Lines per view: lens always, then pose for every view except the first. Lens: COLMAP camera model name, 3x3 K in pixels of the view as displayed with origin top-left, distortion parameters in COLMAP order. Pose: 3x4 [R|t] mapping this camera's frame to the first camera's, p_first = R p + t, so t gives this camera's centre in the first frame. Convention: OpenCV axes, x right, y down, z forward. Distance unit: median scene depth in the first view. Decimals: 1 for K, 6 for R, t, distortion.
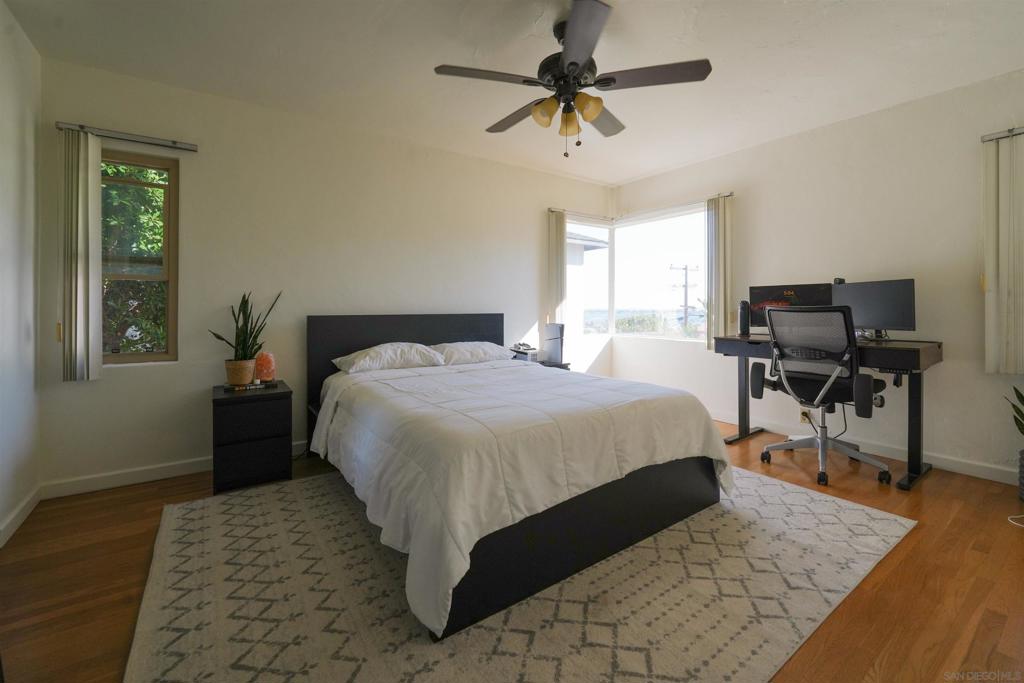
lens RADIAL K [[424.2, 0, 508.2], [0, 424.2, 312.8], [0, 0, 1]] dist [-0.011839, -0.000247]
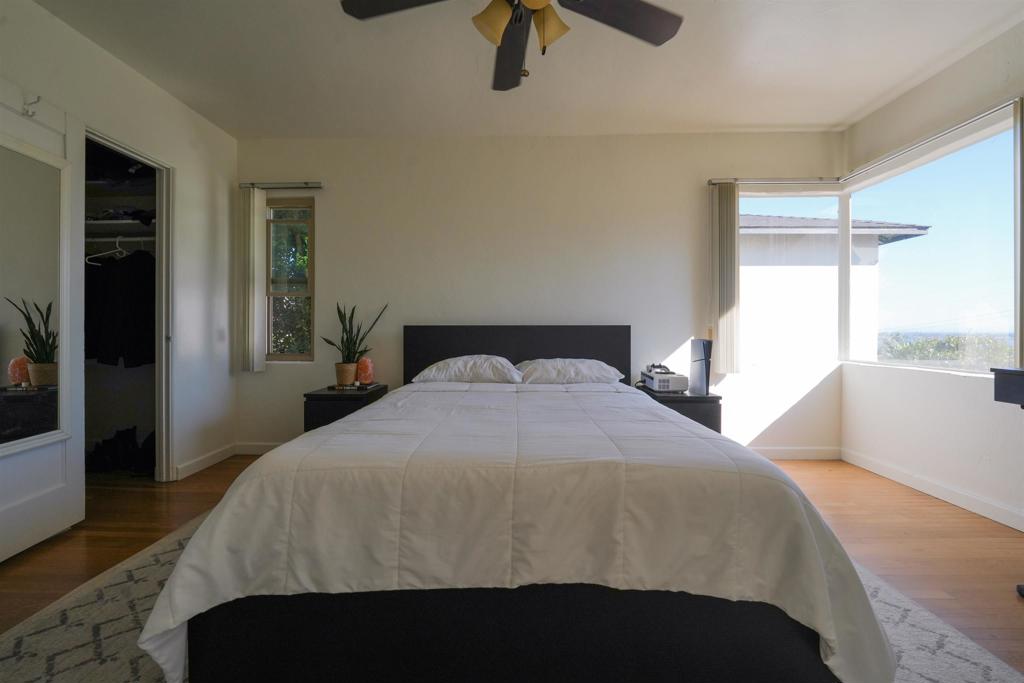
lens RADIAL K [[420.0, 0, 509.6], [0, 420.0, 335.7], [0, 0, 1]] dist [-0.011322, -0.000493]
pose [[0.802693, 0.009548, -0.596317, 0.392723], [-0.008911, 0.999952, 0.004016, 0.028243], [0.596326, 0.002090, 0.802739, 0.350693]]
